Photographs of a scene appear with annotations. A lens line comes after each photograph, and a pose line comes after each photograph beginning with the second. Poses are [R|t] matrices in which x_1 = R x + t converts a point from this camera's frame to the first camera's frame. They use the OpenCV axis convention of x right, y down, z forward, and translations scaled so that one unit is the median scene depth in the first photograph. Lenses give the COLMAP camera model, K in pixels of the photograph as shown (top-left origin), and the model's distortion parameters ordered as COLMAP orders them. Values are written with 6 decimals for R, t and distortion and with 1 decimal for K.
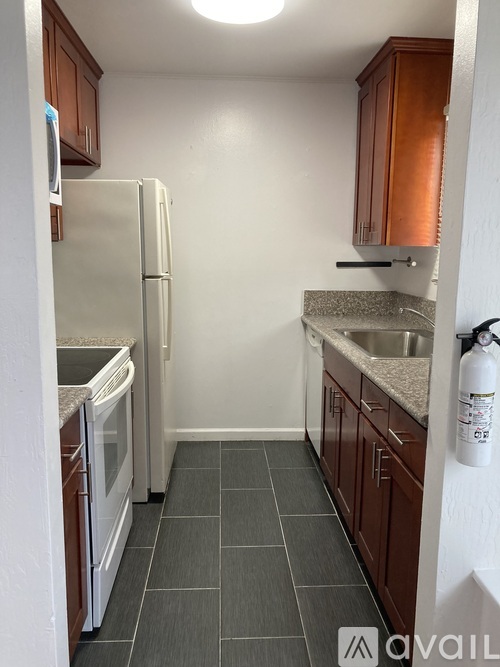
lens RADIAL K [[546.5, 0, 243.3], [0, 546.5, 337.0], [0, 0, 1]] dist [0.057916, -0.069891]
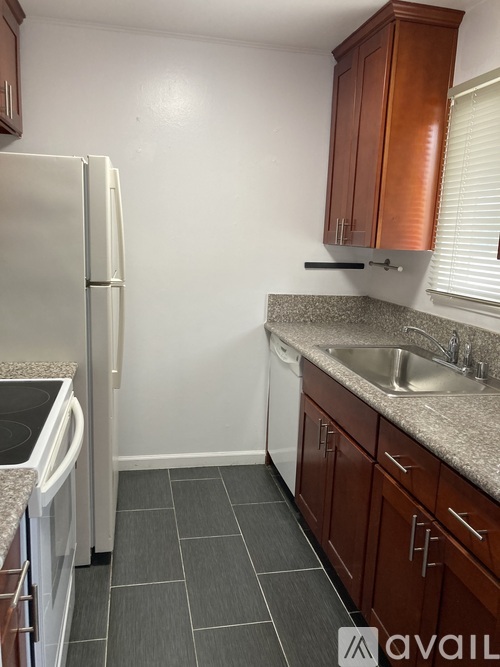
lens RADIAL K [[546.5, 0, 243.3], [0, 546.5, 337.0], [0, 0, 1]] dist [0.057916, -0.069891]
pose [[0.987368, 0.000680, 0.158439, -0.079274], [-0.005363, 0.999561, 0.029130, -0.051427], [-0.158350, -0.029612, 0.986939, 0.179145]]
